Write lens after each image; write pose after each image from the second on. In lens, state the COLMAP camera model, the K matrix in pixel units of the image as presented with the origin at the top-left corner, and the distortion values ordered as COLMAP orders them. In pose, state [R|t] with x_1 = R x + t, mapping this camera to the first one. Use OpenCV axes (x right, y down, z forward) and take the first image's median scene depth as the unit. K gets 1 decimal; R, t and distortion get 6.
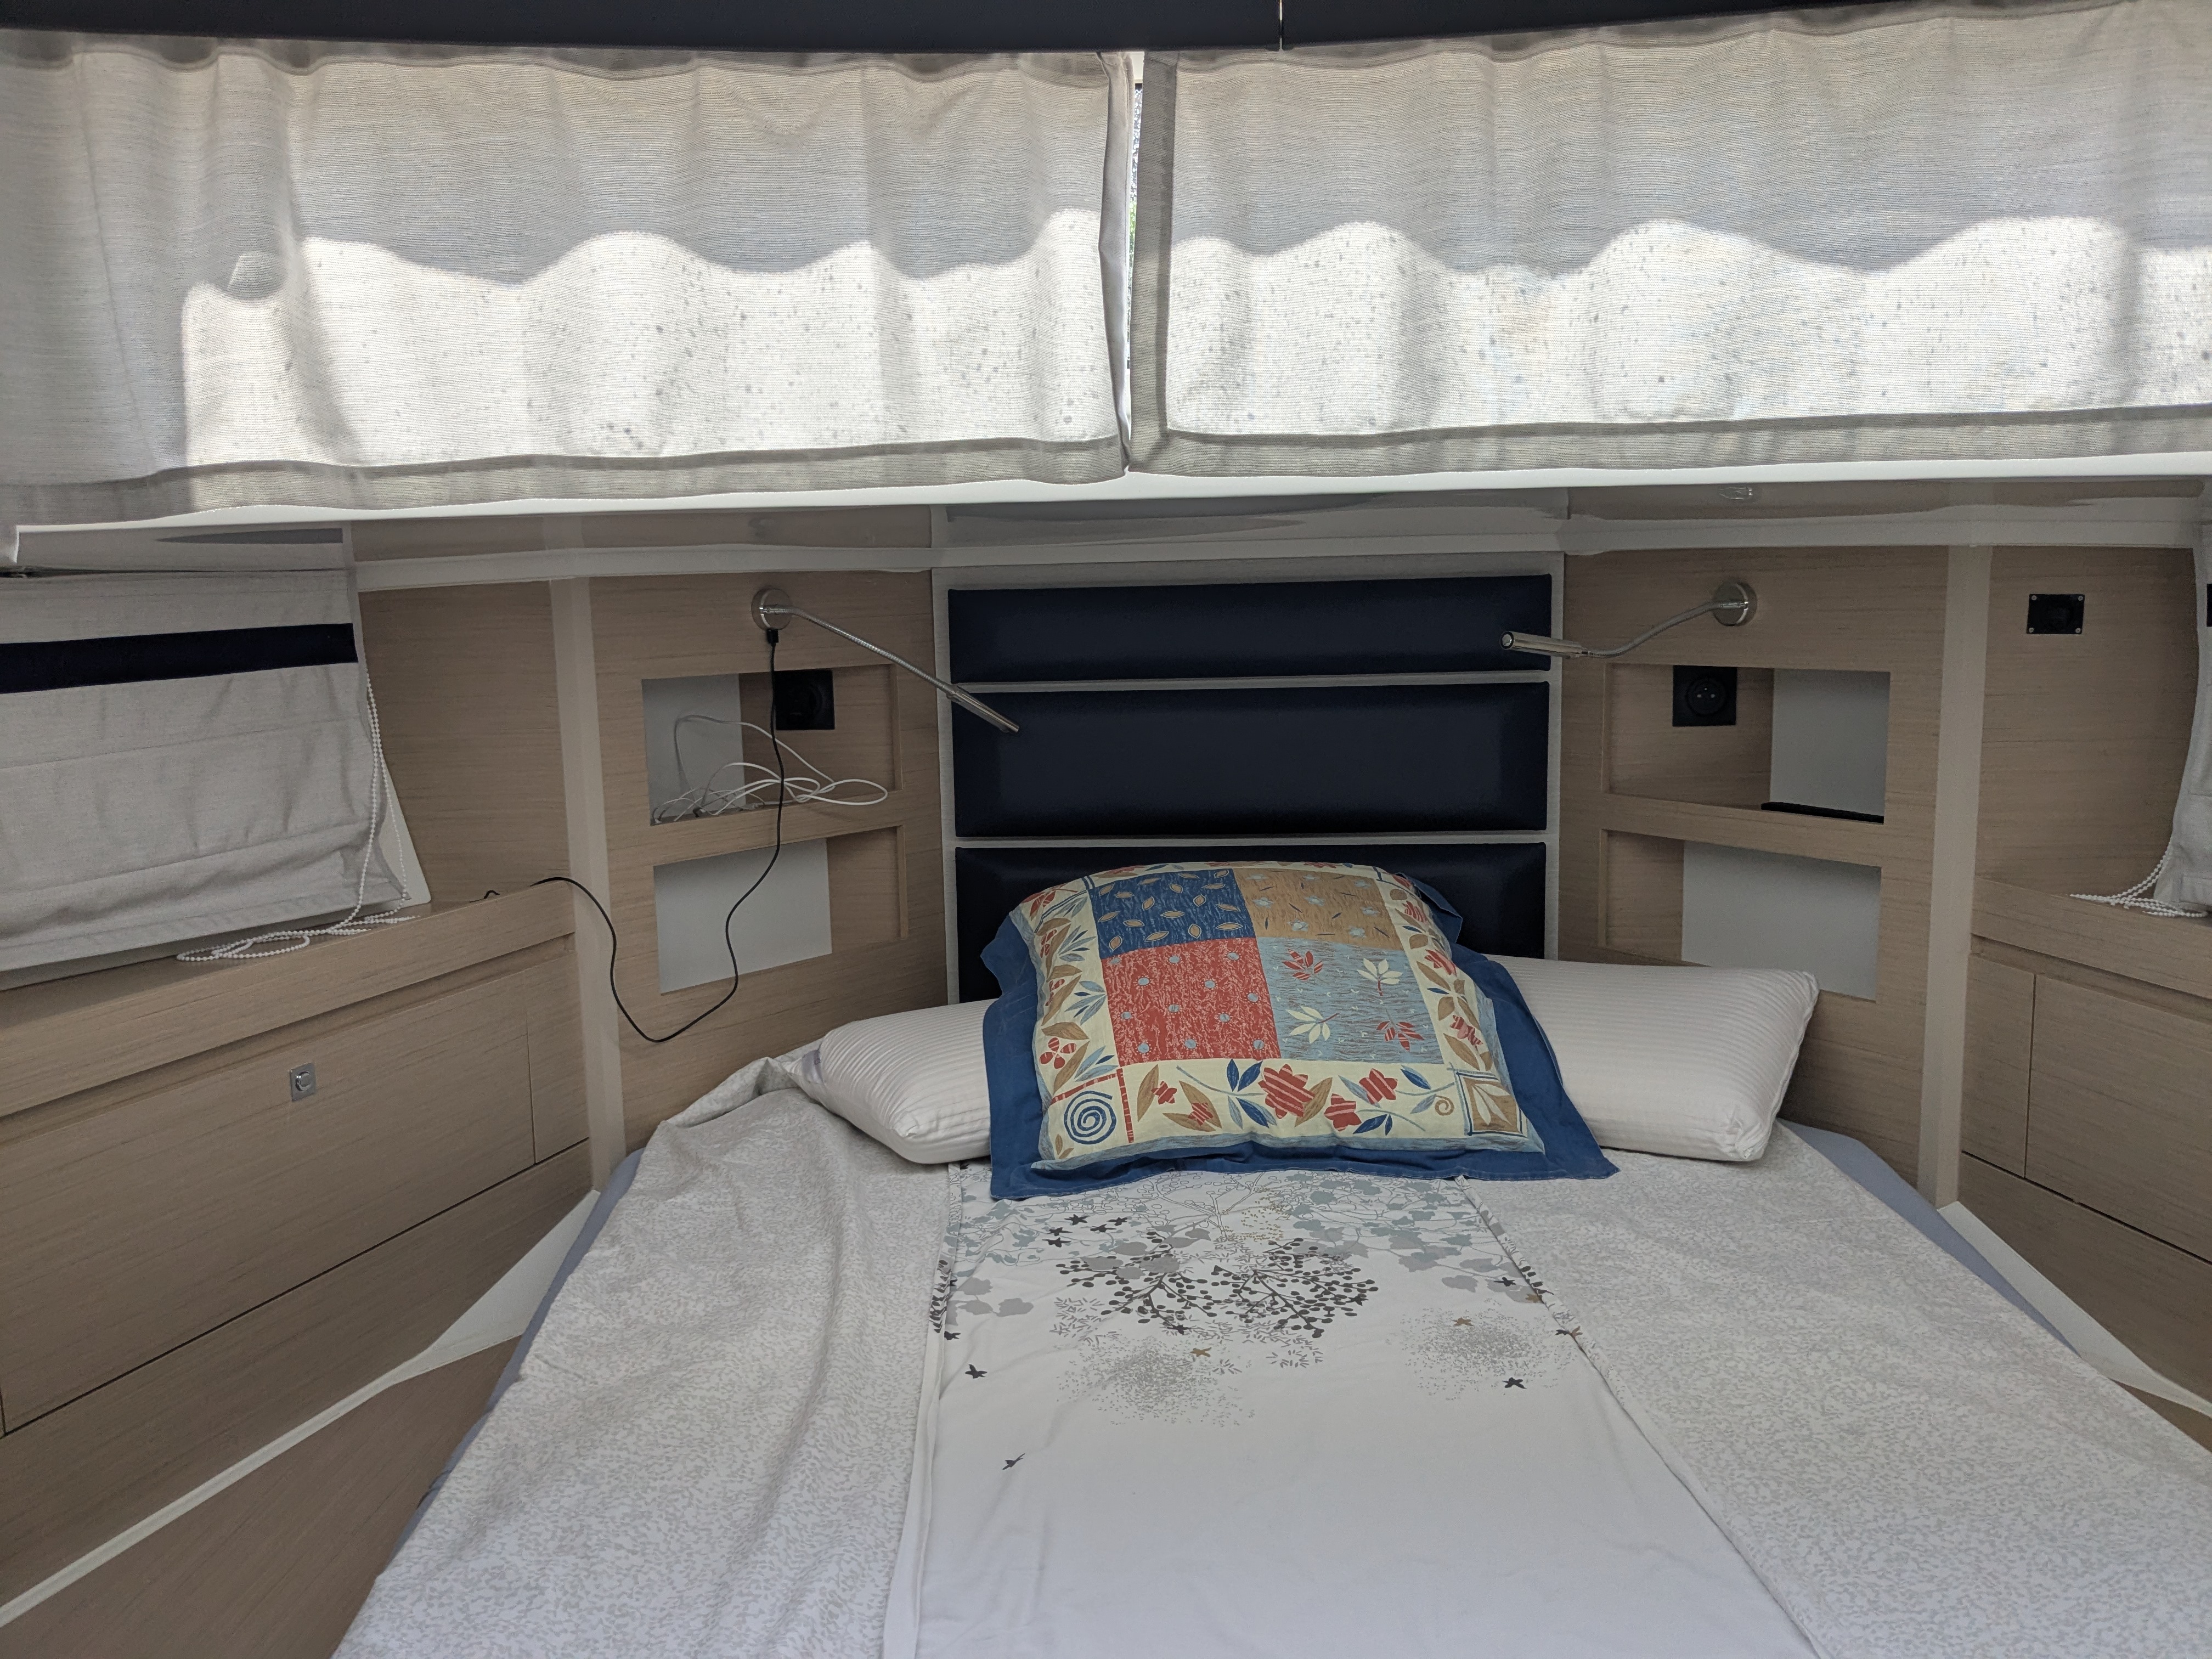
lens RADIAL K [[1740.5, 0, 1111.2], [0, 1740.5, 836.1], [0, 0, 1]] dist [0.046281, -0.076037]
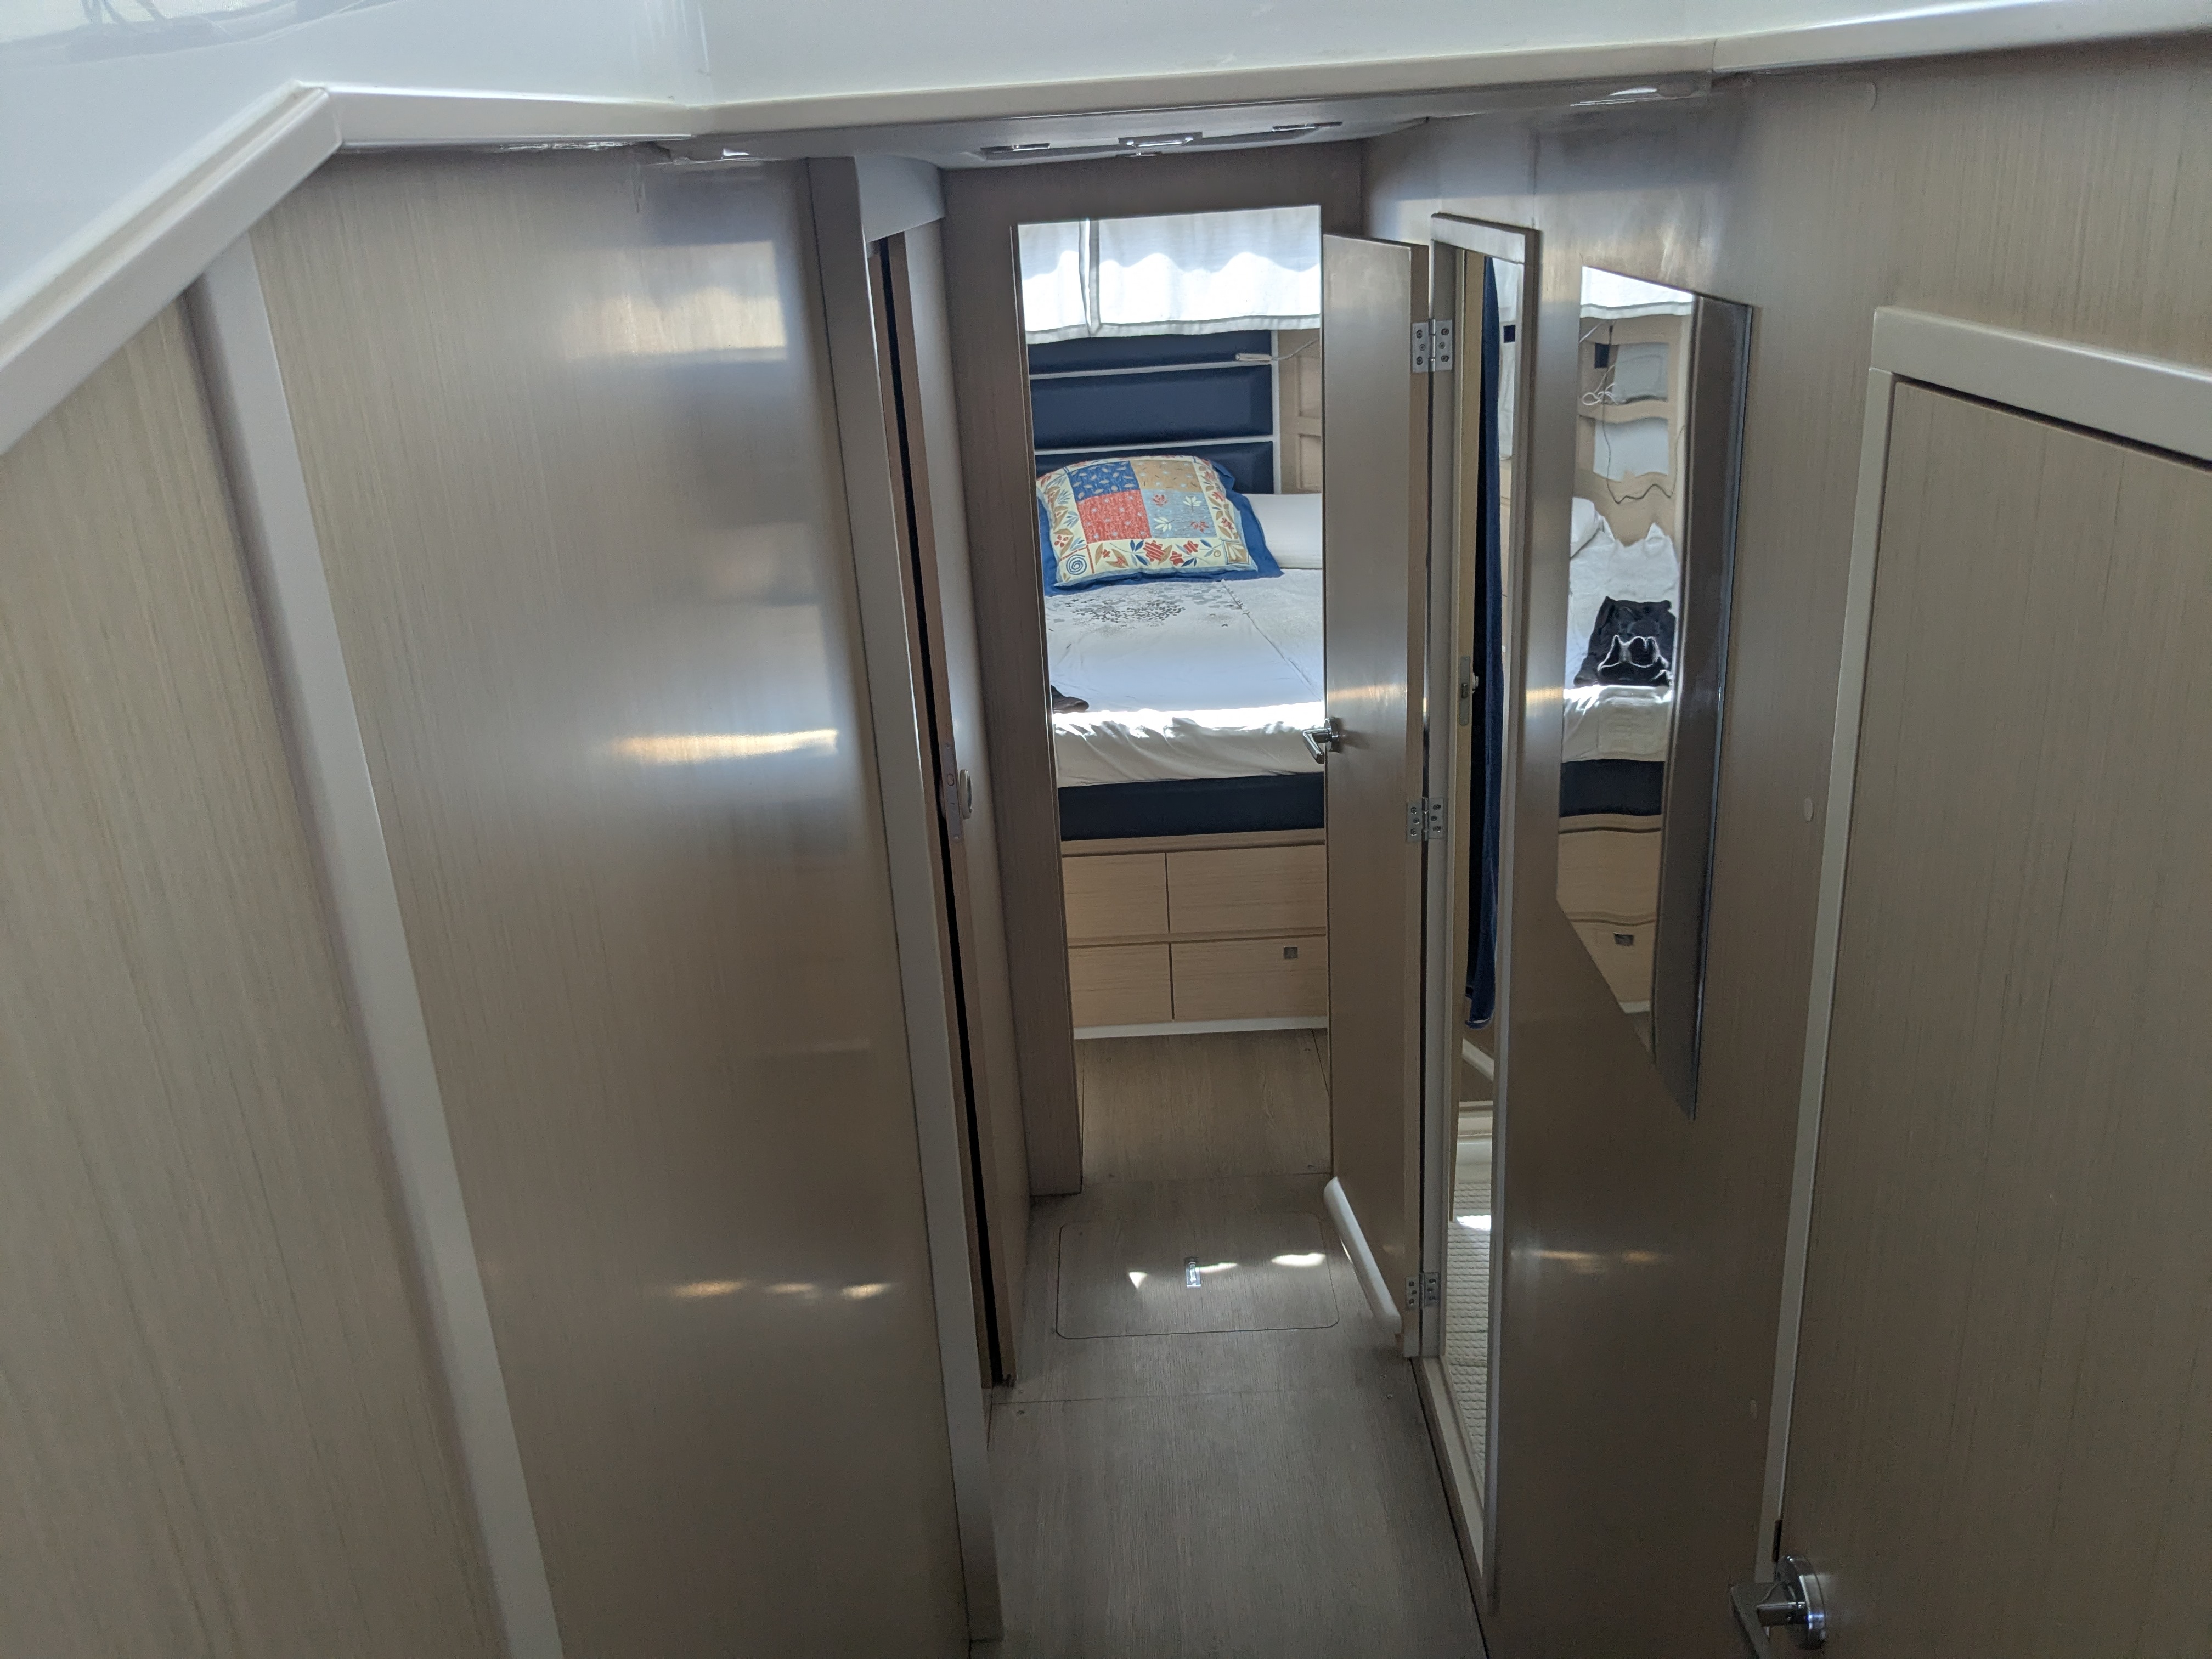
lens RADIAL K [[1740.5, 0, 1094.0], [0, 1740.5, 840.3], [0, 0, 1]] dist [0.046281, -0.076037]
pose [[0.997817, -0.057485, 0.032507, -0.092231], [0.048629, 0.972611, 0.227293, -0.021917], [-0.044683, -0.225217, 0.973284, -1.550705]]
